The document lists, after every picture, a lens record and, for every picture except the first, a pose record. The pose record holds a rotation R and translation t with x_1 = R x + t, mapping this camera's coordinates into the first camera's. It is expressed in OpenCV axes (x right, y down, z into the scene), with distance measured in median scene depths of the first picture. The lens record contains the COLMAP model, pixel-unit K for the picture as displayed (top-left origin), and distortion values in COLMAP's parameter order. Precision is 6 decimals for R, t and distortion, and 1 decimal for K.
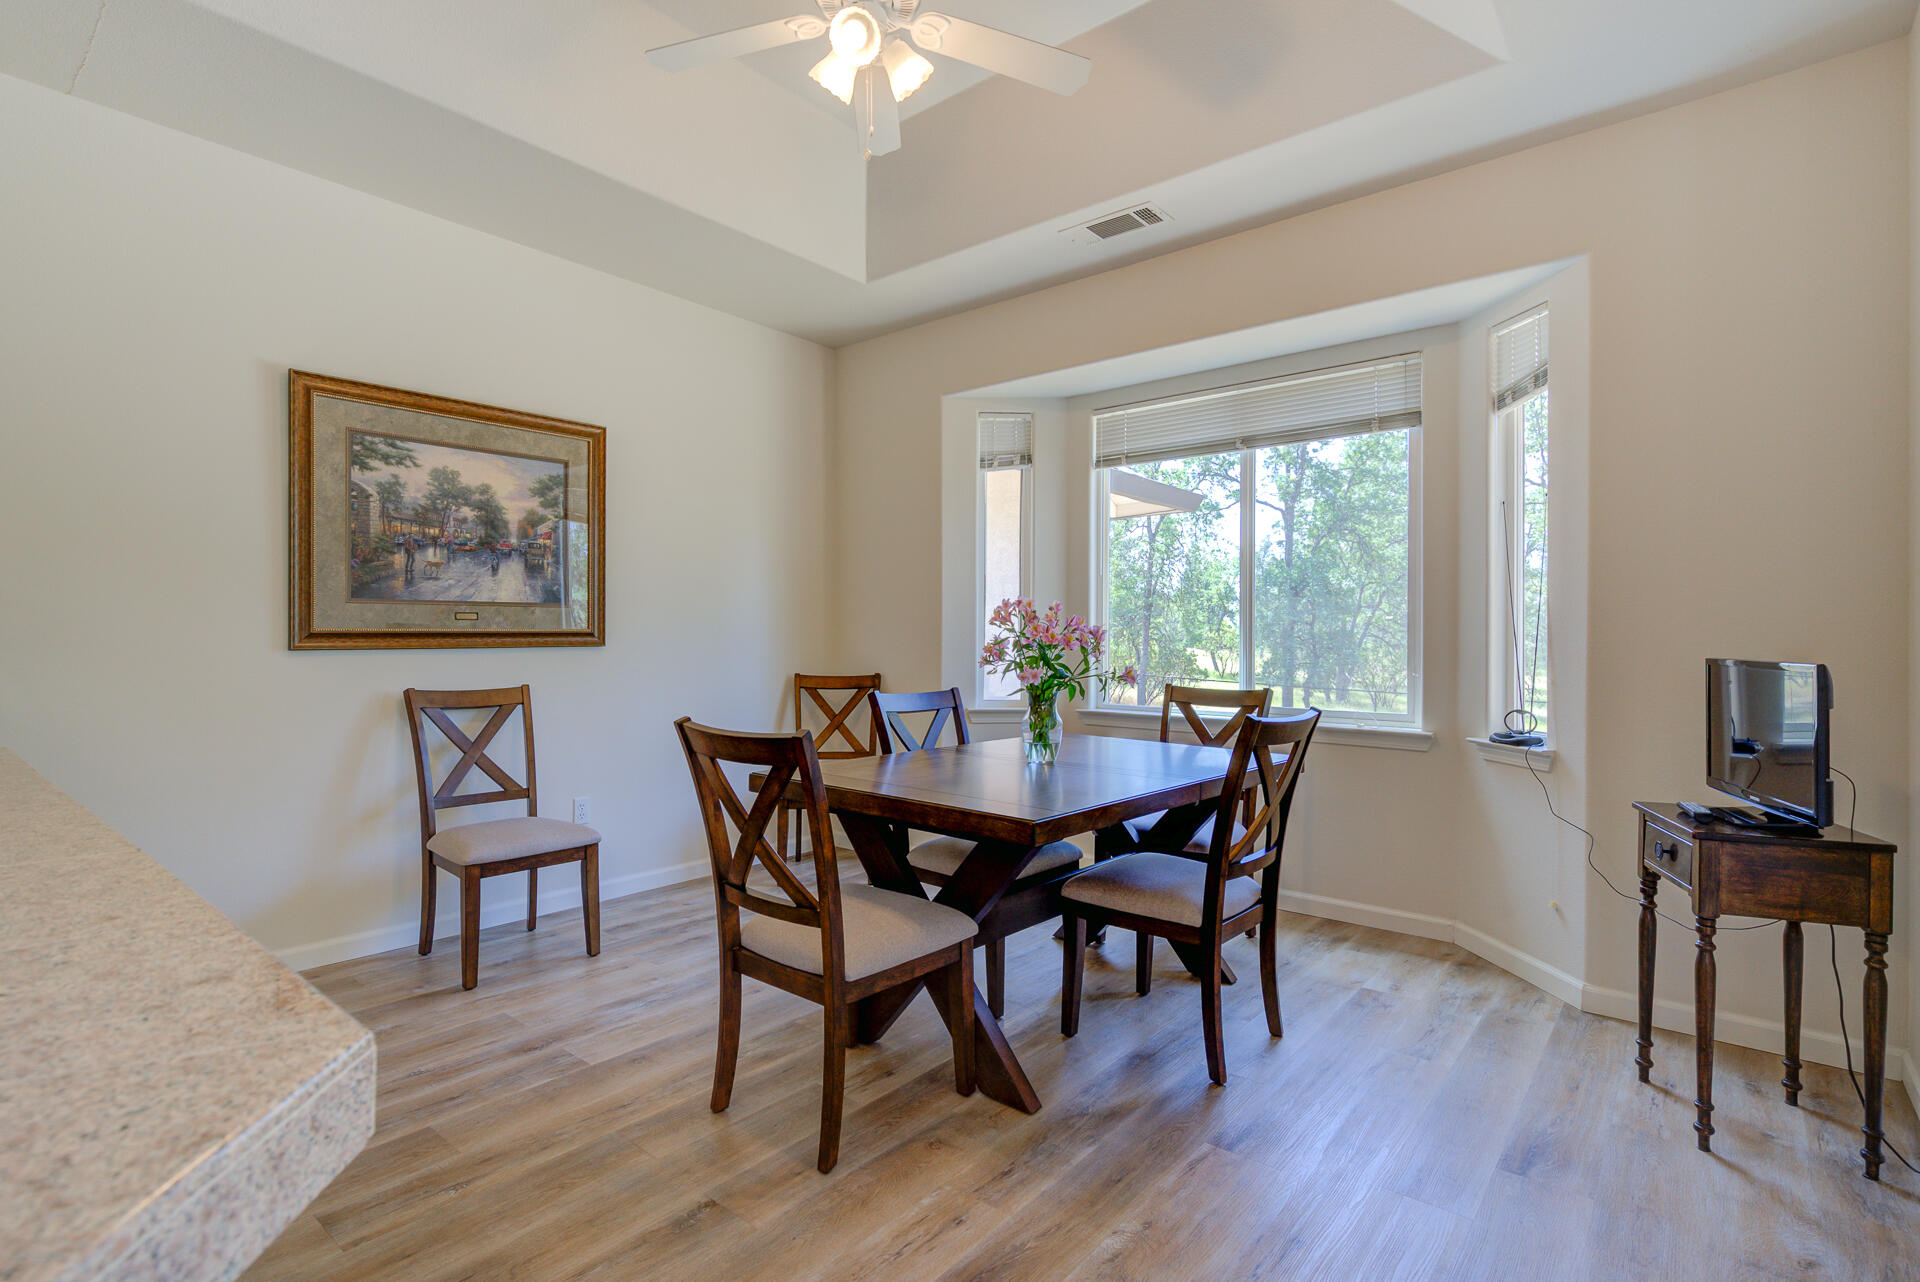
lens RADIAL K [[920.6, 0, 921.9], [0, 920.6, 638.1], [0, 0, 1]] dist [0.002387, -0.002340]
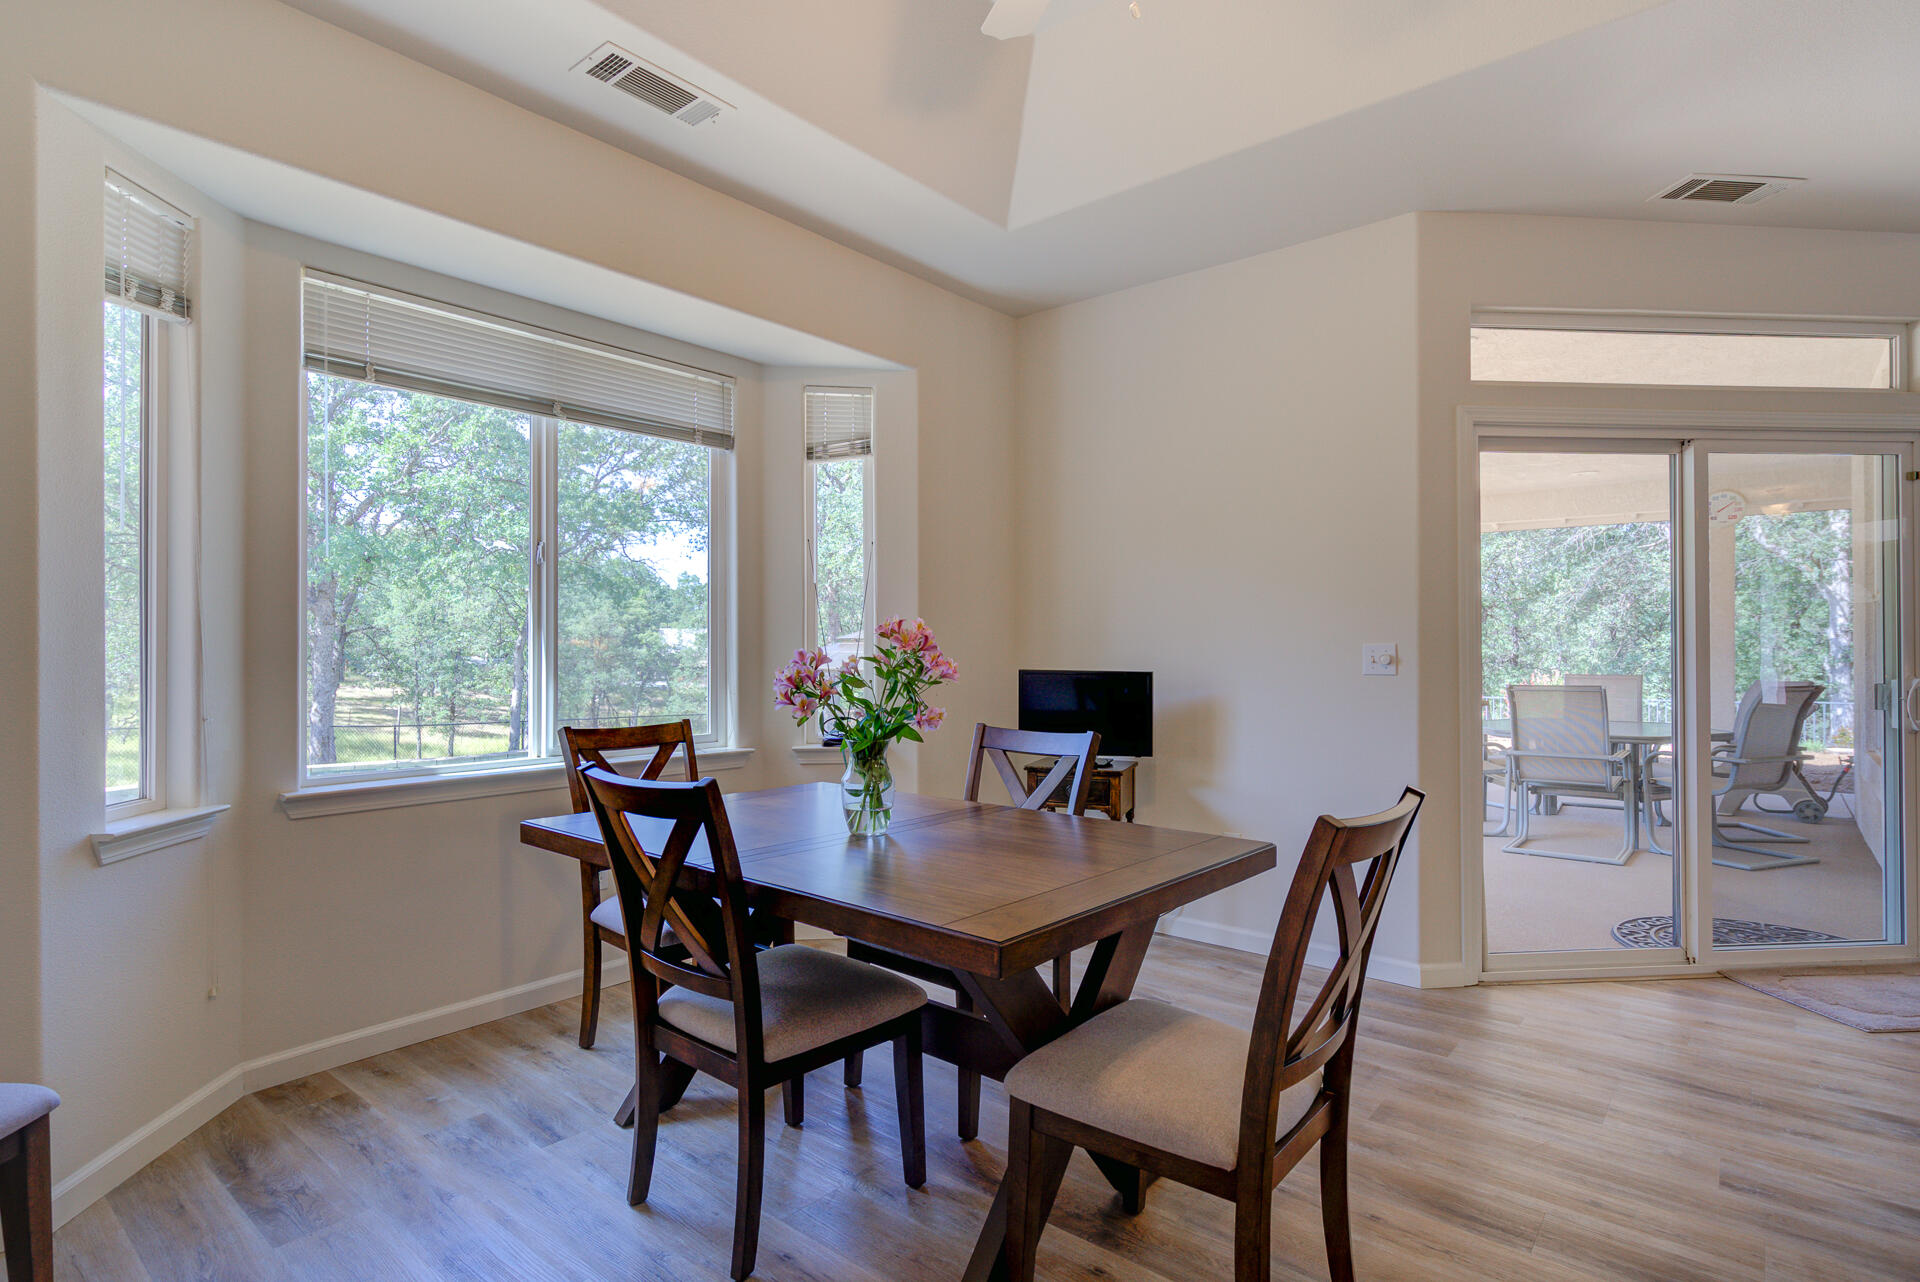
lens RADIAL K [[930.9, 0, 955.7], [0, 930.9, 654.5], [0, 0, 1]] dist [0.000988, -0.003267]
pose [[-0.005596, -0.021368, 0.999756, -0.549796], [-0.004326, 0.999763, 0.021344, -0.027559], [-0.999975, -0.004205, -0.005687, 0.824034]]
